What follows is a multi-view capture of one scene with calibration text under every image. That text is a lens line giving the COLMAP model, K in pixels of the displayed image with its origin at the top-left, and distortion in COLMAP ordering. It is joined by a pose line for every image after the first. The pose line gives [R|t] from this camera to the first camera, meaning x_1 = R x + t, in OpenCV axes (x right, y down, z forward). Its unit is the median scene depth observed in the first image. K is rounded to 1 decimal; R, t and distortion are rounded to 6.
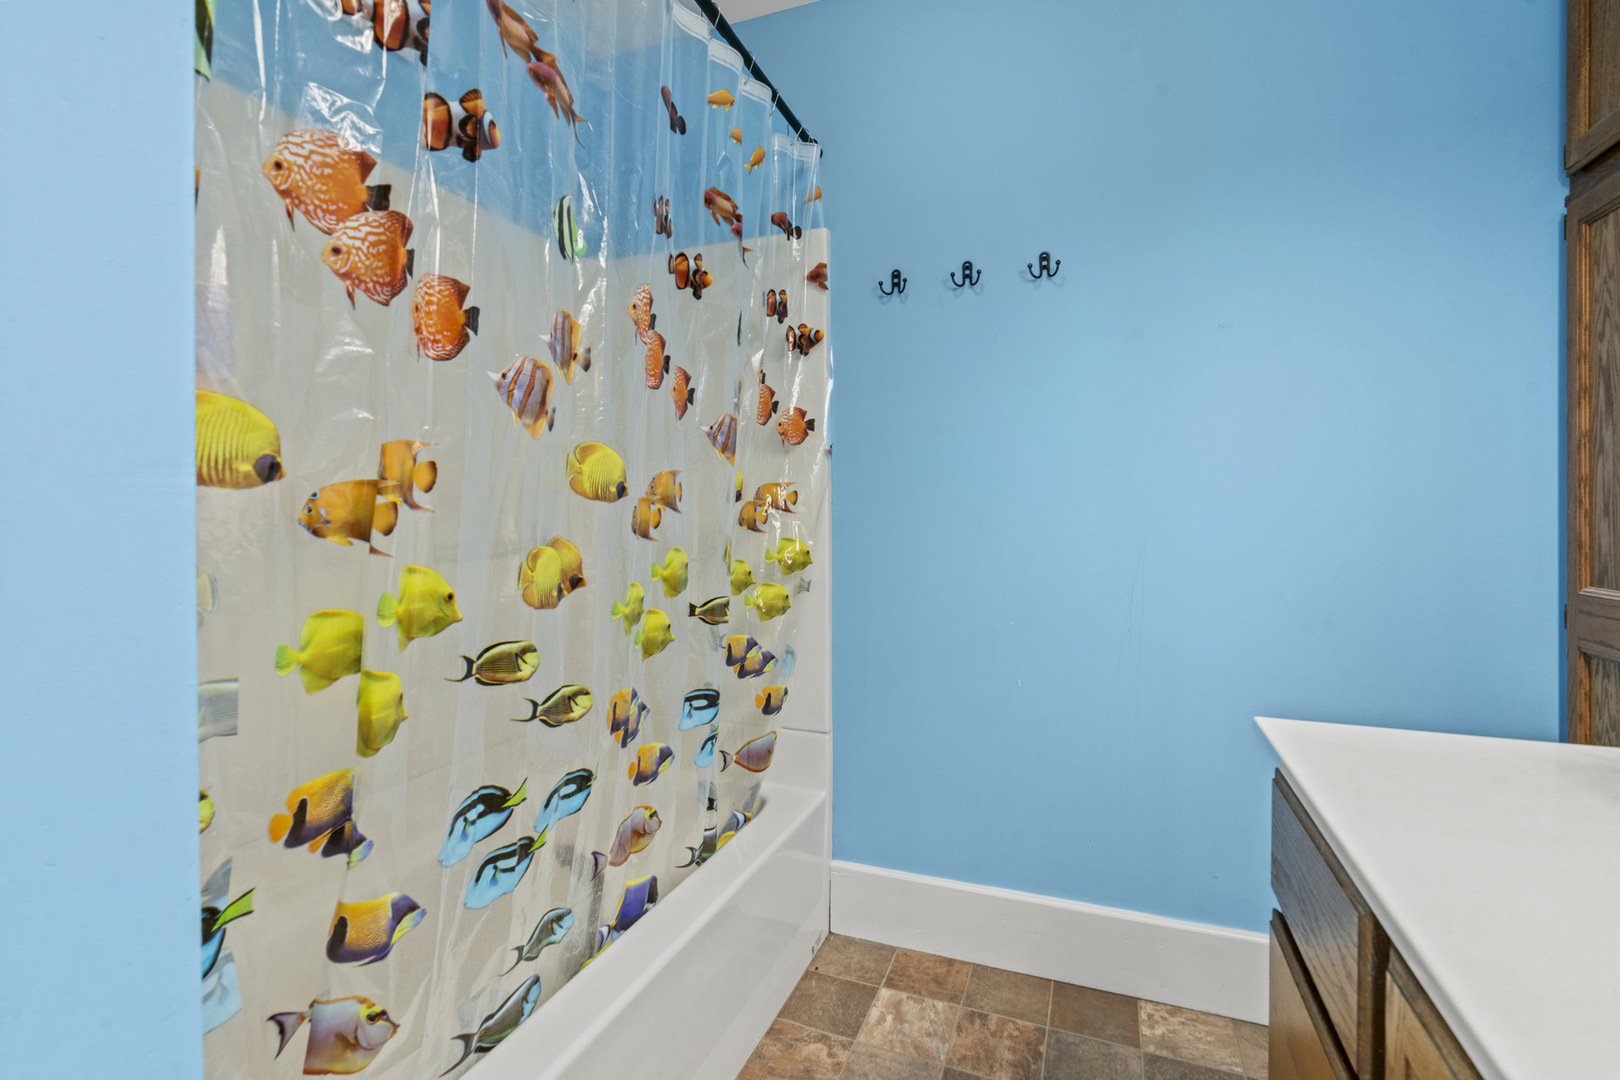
lens RADIAL K [[740.7, 0, 828.7], [0, 740.7, 509.7], [0, 0, 1]] dist [-0.009616, 0.004840]
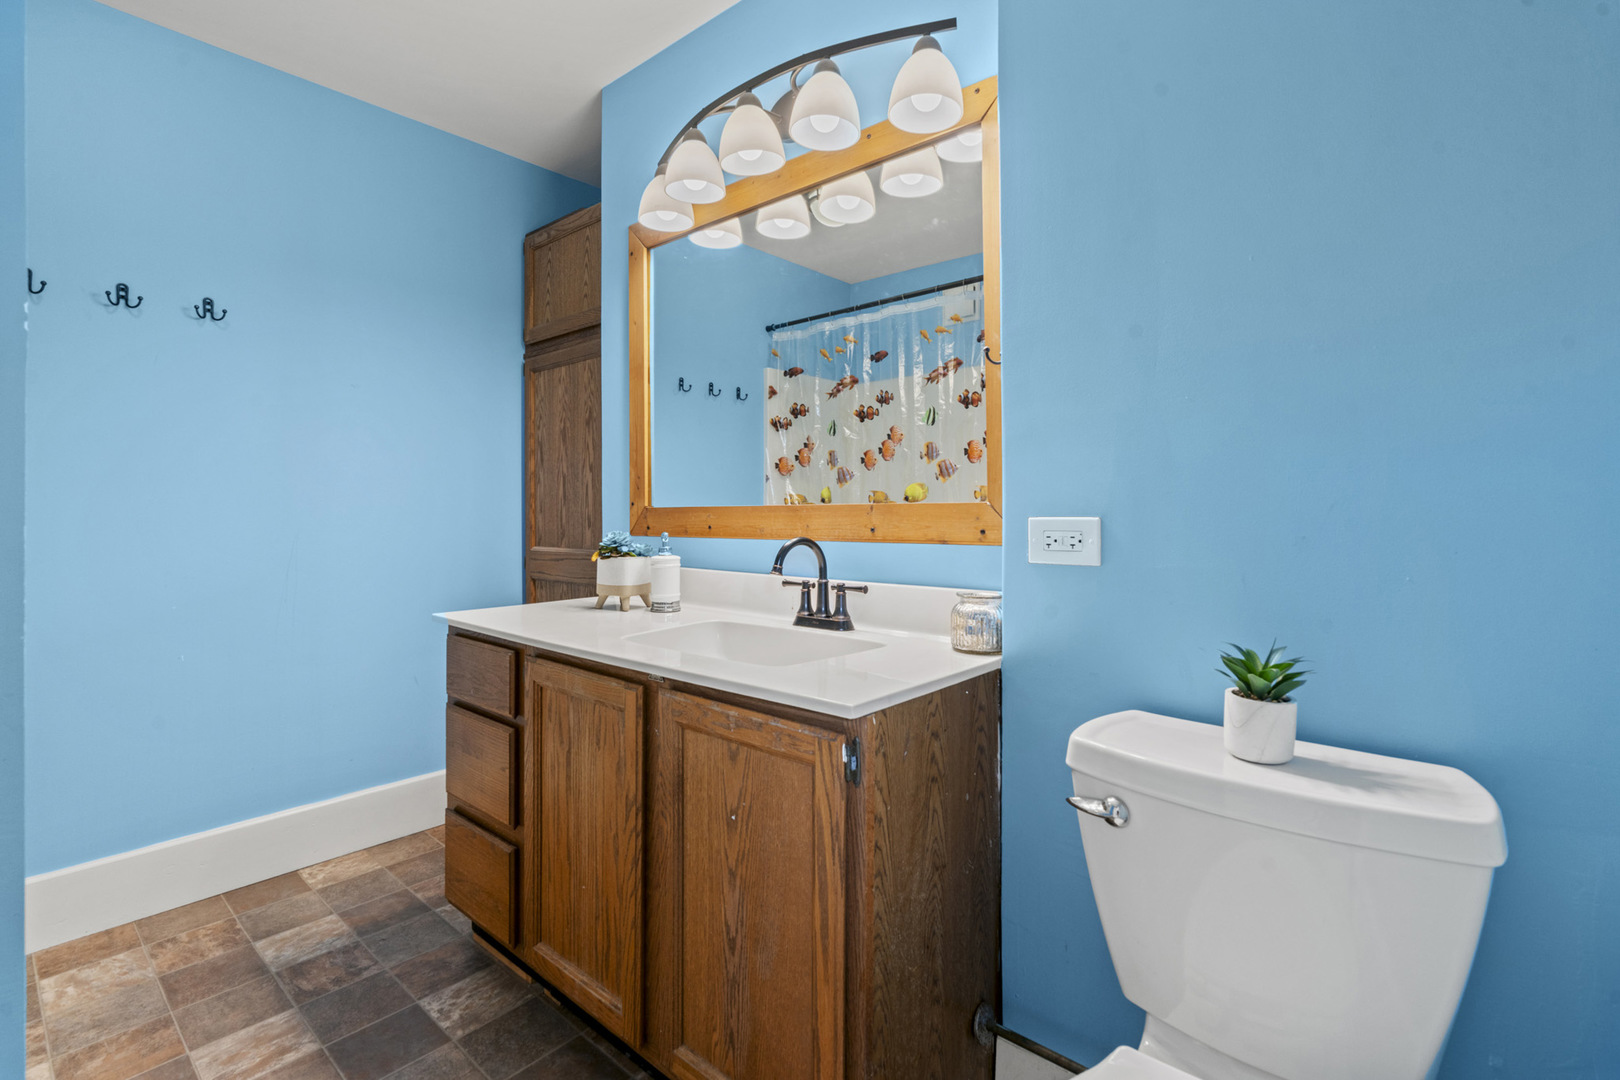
lens RADIAL K [[740.7, 0, 809.9], [0, 740.7, 529.2], [0, 0, 1]] dist [-0.009616, 0.004840]
pose [[0.343208, -0.025583, 0.938911, -0.565541], [0.001558, 0.999643, 0.026668, 0.001157], [-0.939258, -0.007690, 0.343125, -0.381486]]
